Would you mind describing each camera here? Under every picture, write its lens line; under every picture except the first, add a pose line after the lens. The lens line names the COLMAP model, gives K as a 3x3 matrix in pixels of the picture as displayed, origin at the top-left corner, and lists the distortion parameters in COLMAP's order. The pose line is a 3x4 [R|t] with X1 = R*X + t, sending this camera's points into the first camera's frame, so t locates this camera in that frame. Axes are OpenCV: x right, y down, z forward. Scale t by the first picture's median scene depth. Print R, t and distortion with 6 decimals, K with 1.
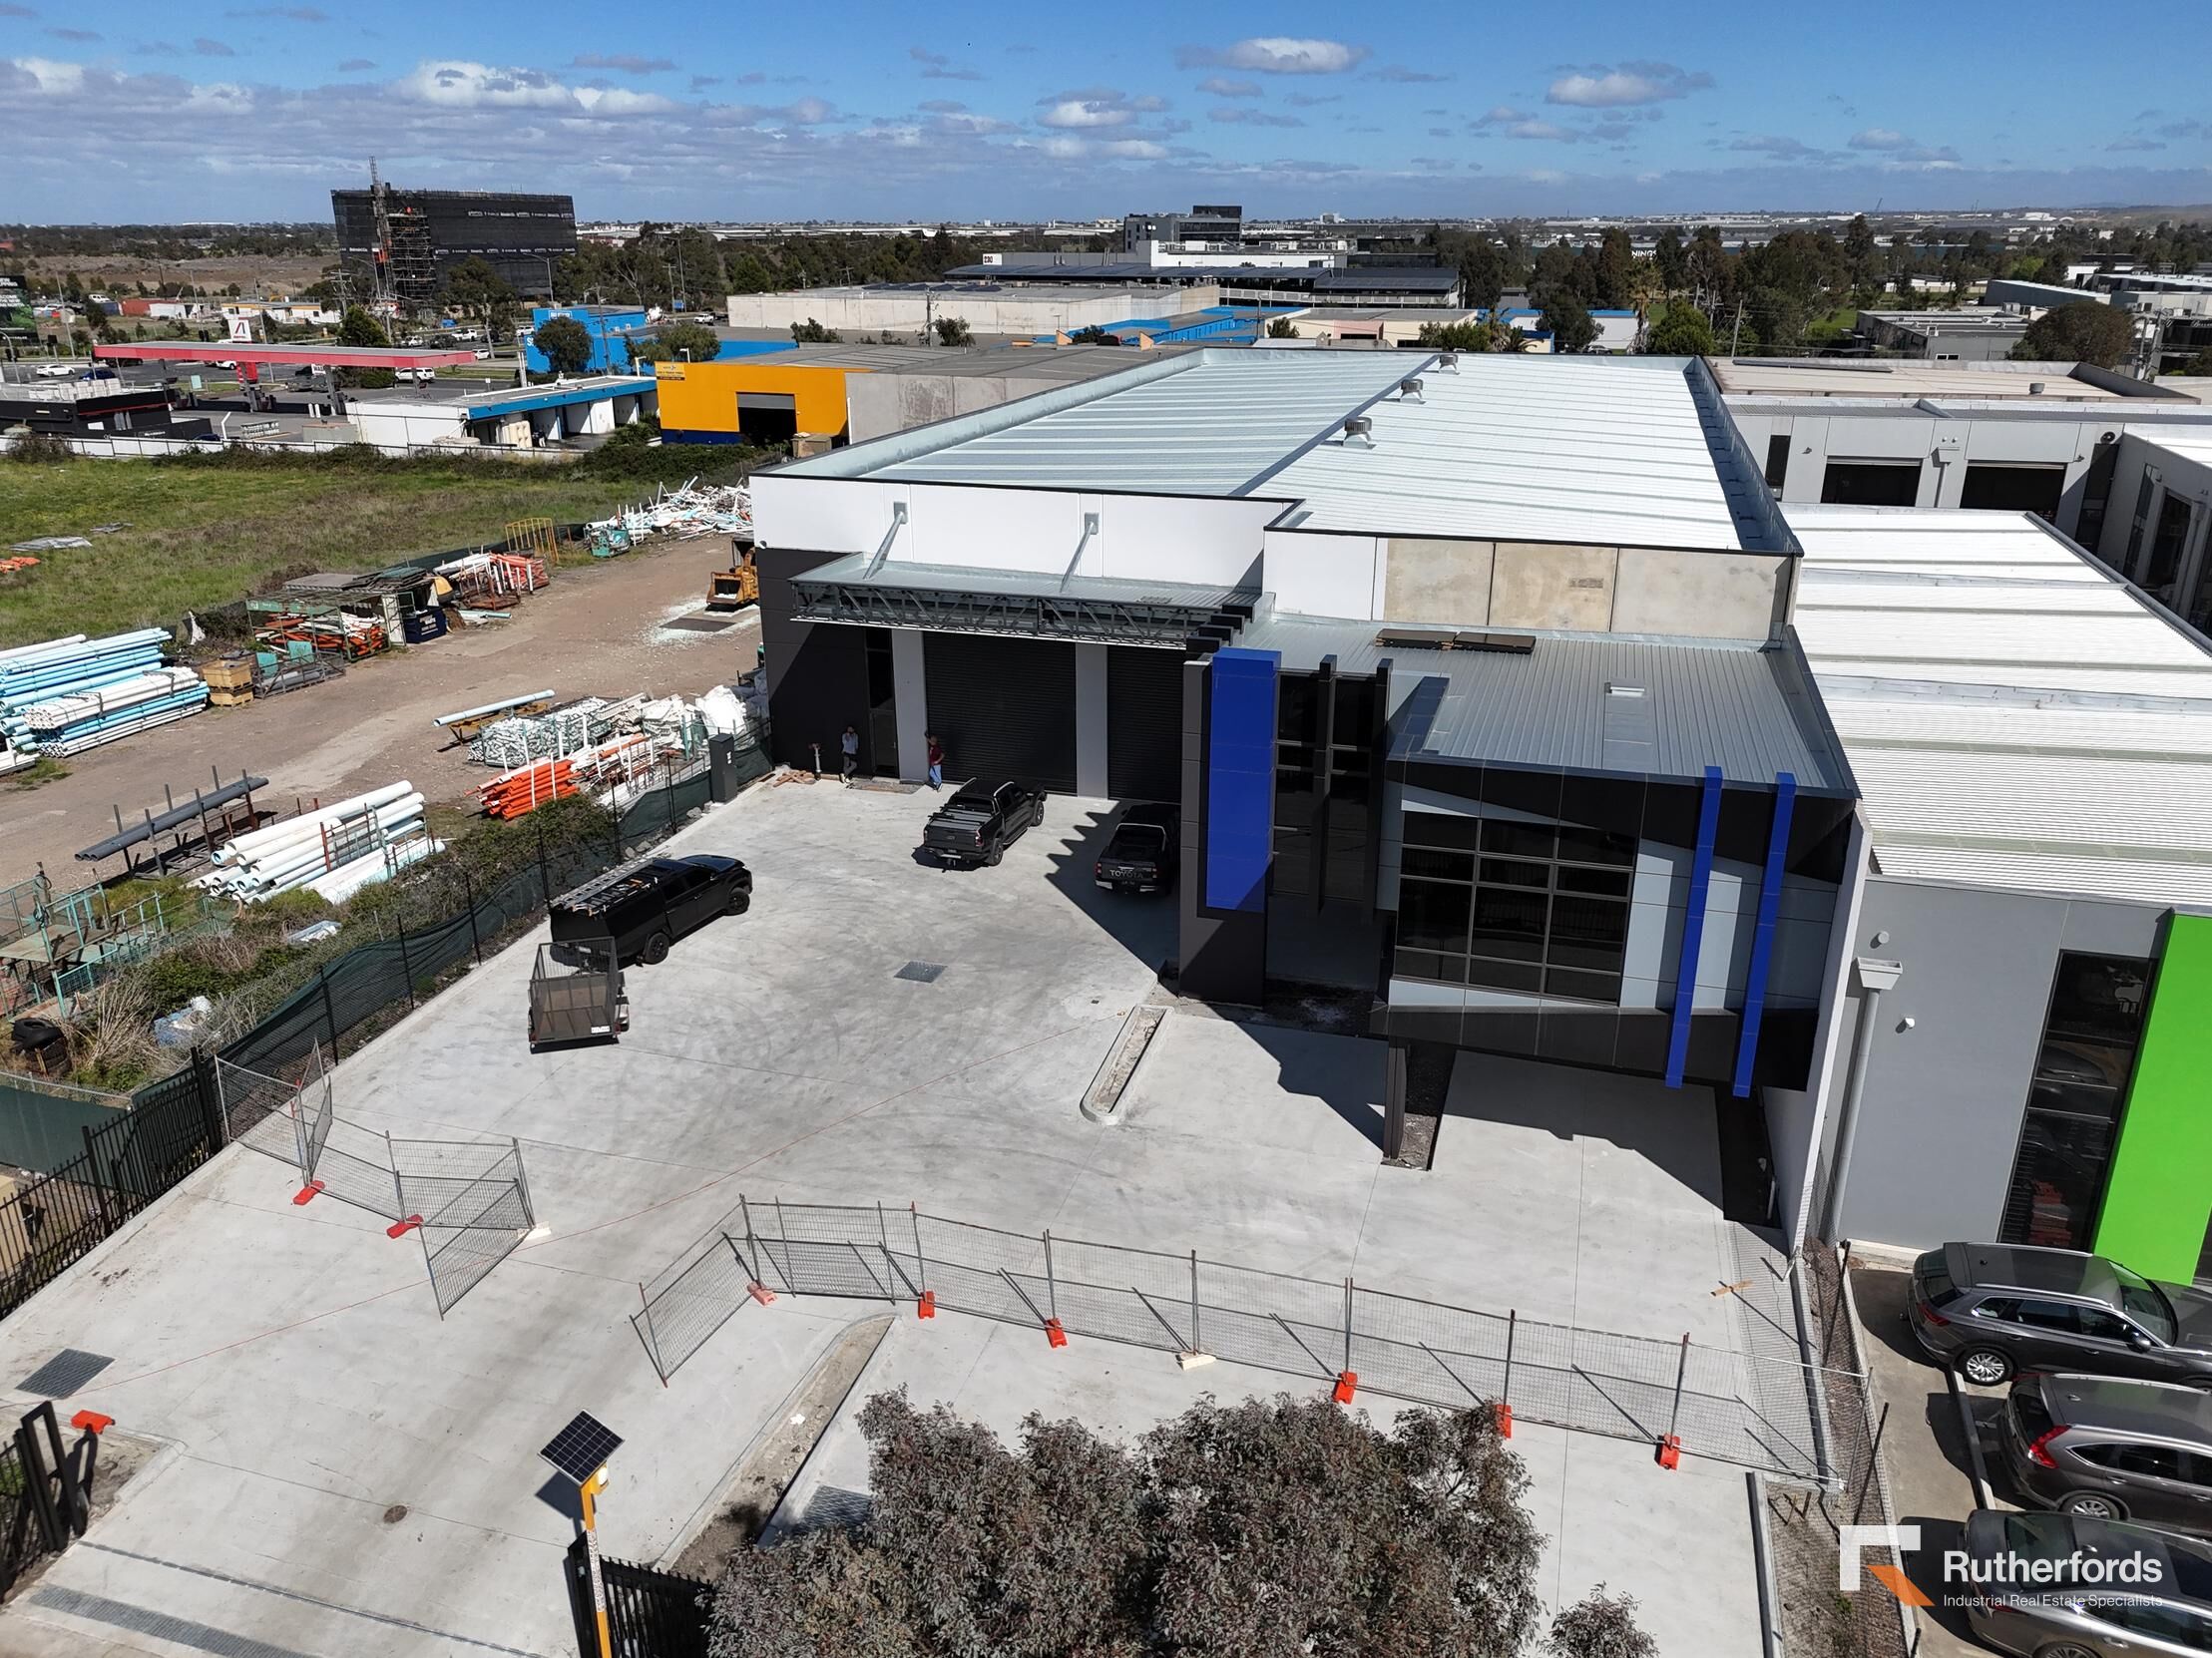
lens RADIAL K [[1617.6, 0, 1118.7], [0, 1617.6, 833.1], [0, 0, 1]] dist [0.063498, -0.069813]
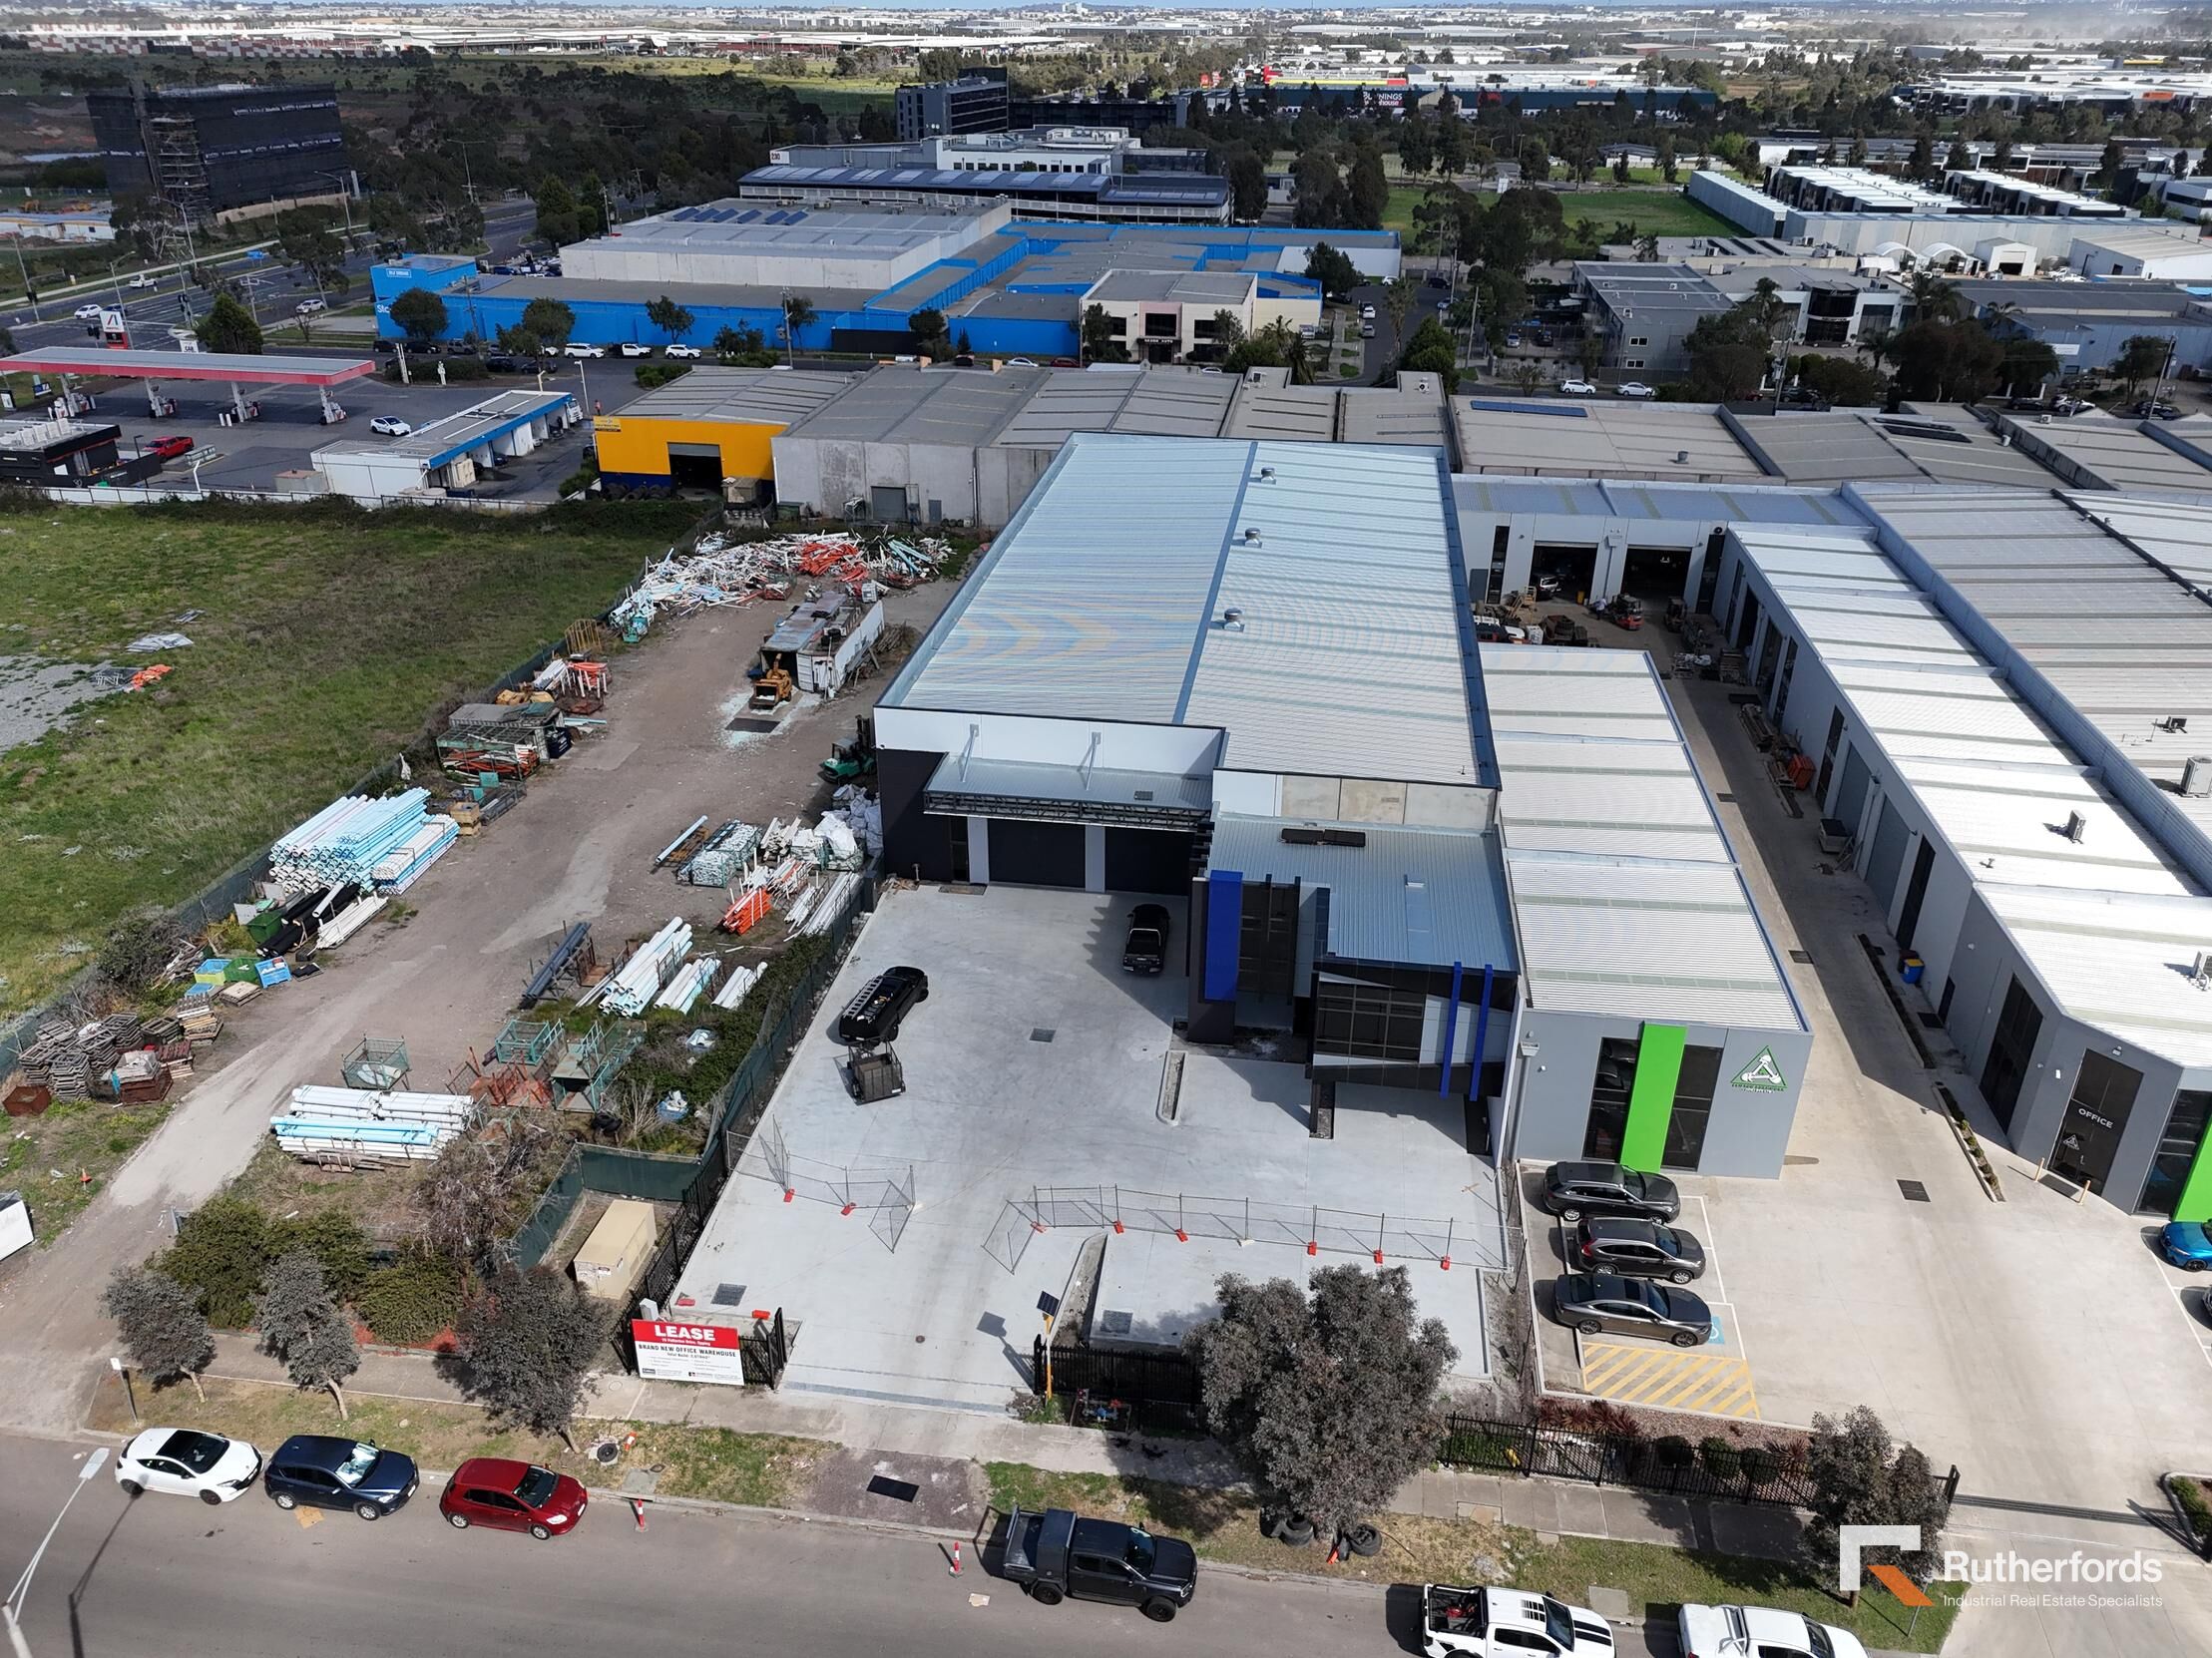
lens RADIAL K [[1617.6, 0, 1118.7], [0, 1617.6, 833.1], [0, 0, 1]] dist [0.063498, -0.069813]
pose [[0.989094, -0.059652, 0.134667, -0.262991], [0.044133, 0.992336, 0.115421, -0.337663], [-0.140520, -0.108219, 0.984146, -0.755639]]
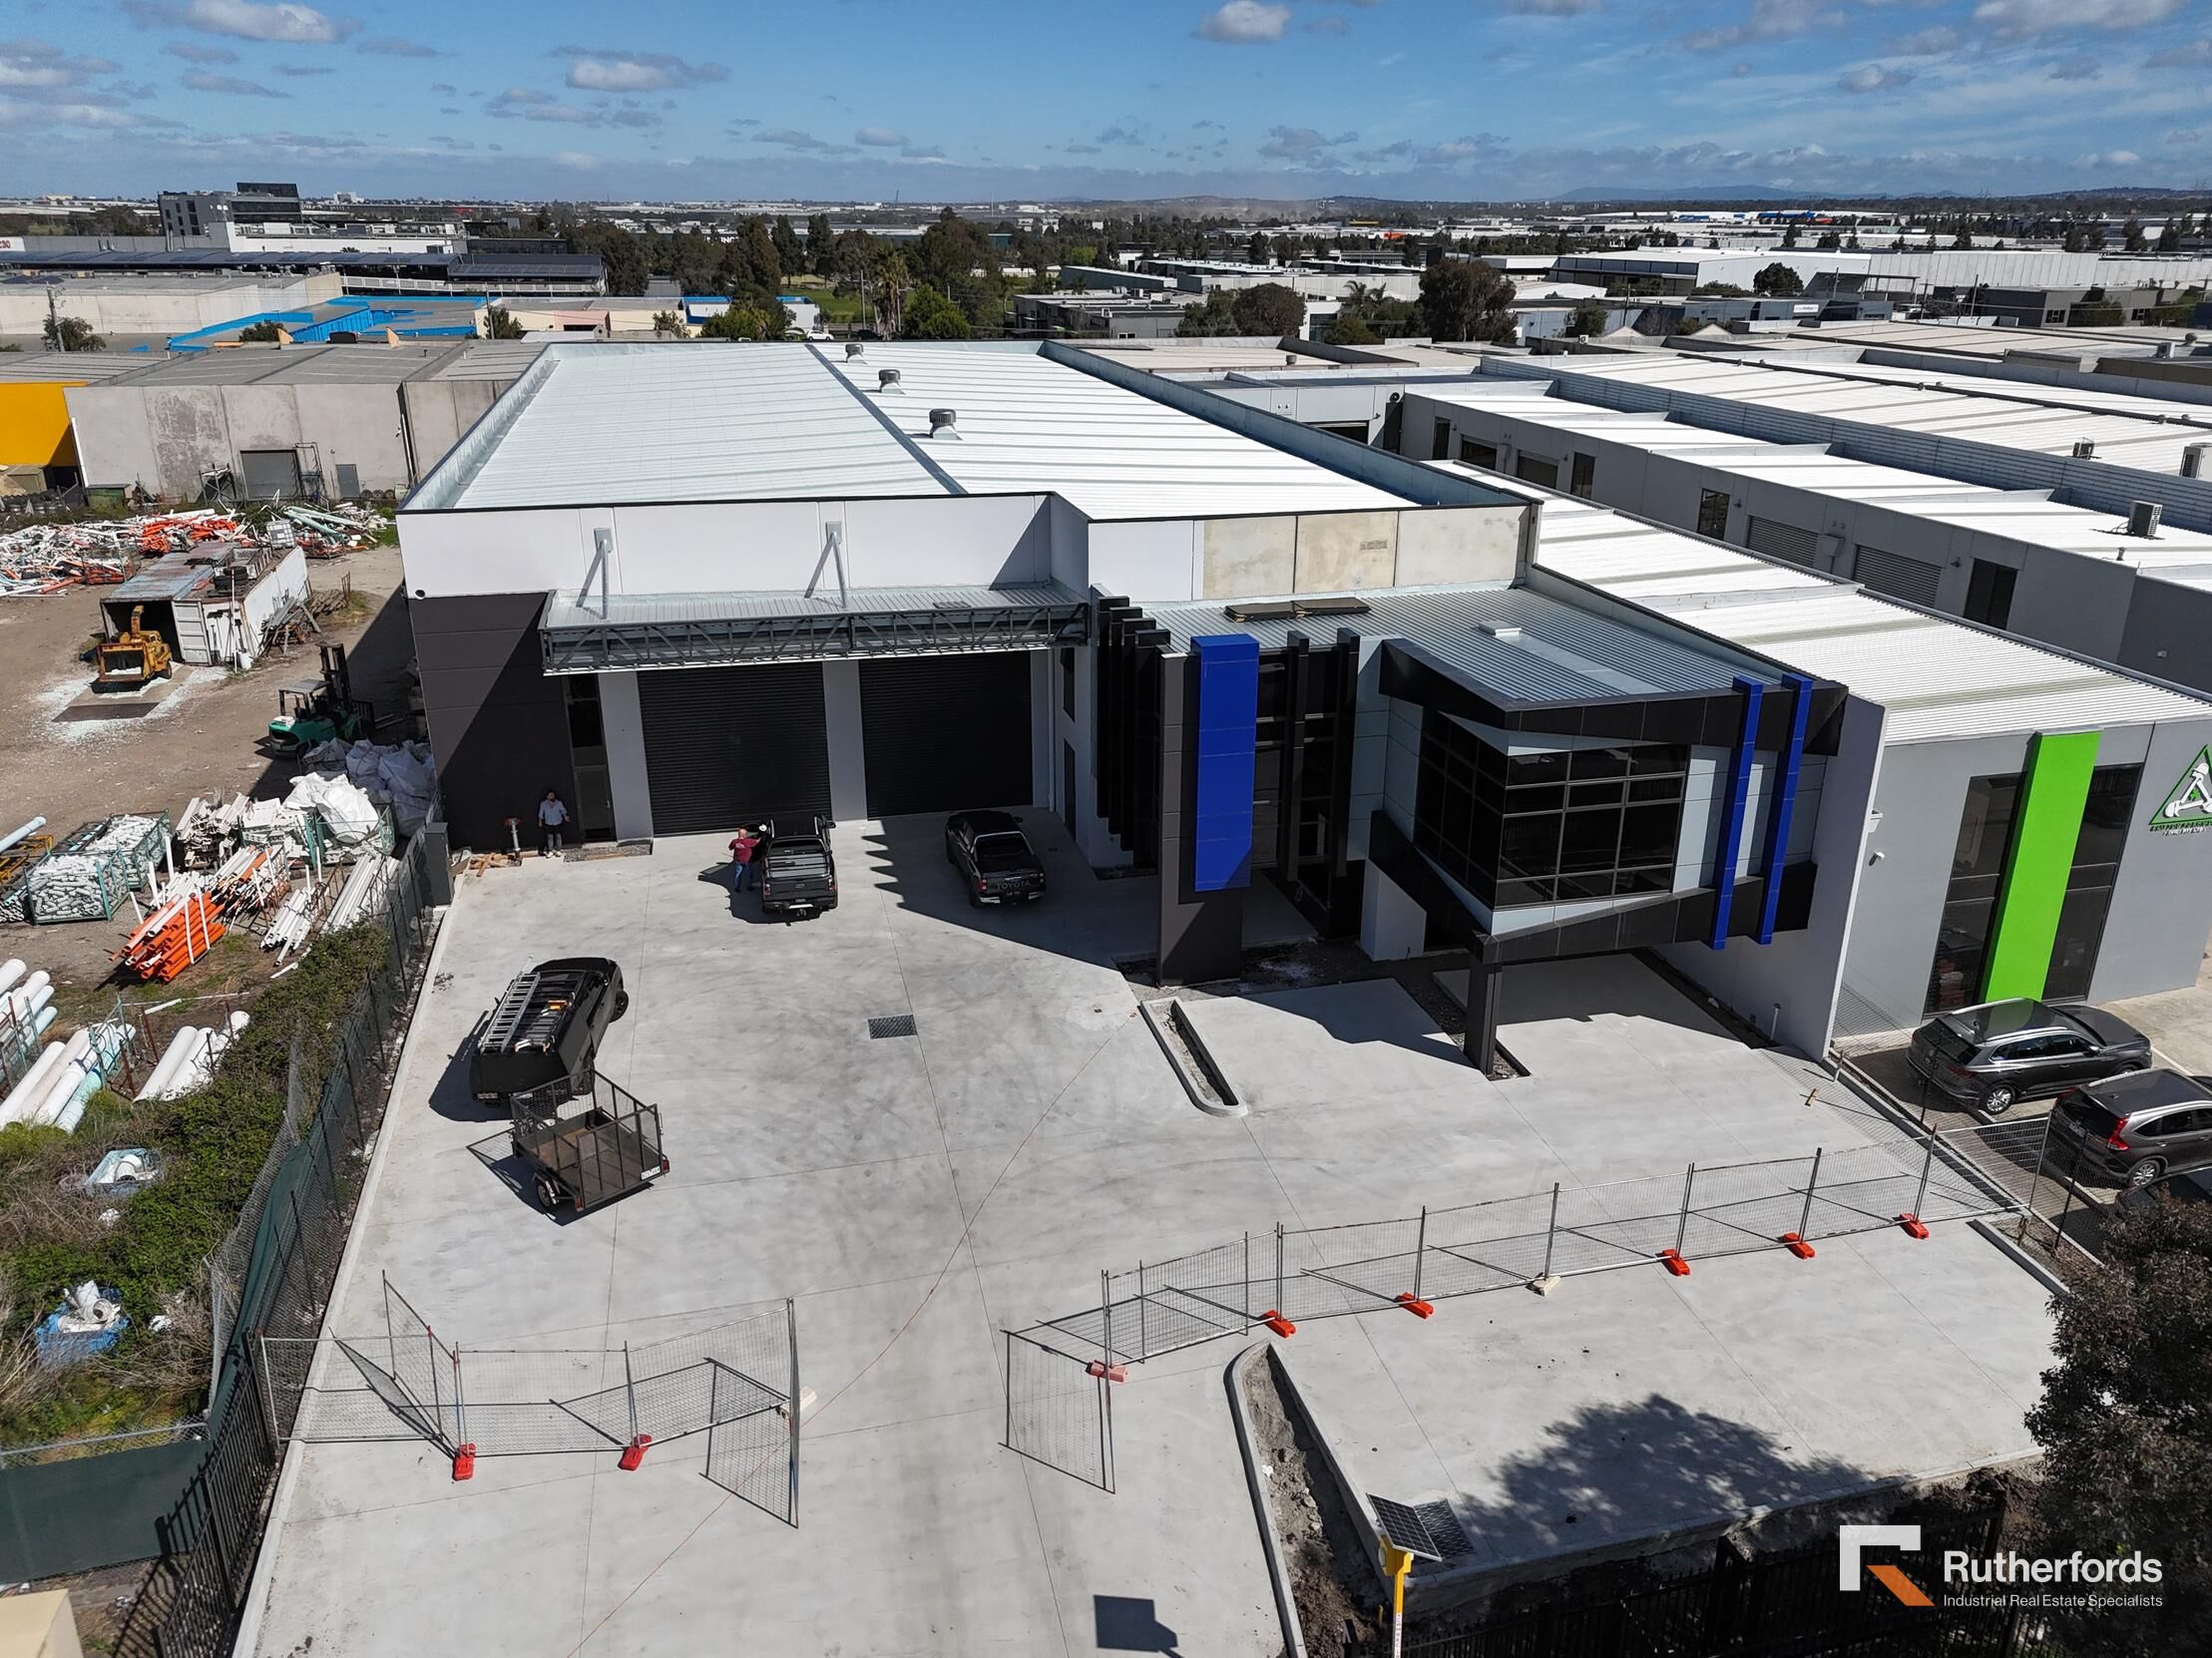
lens RADIAL K [[1617.6, 0, 1118.7], [0, 1617.6, 833.1], [0, 0, 1]] dist [0.063498, -0.069813]
pose [[0.857631, -0.178142, 0.482426, -0.428760], [0.174388, 0.983246, 0.053058, -0.048693], [-0.483795, 0.038625, 0.874328, 0.120252]]
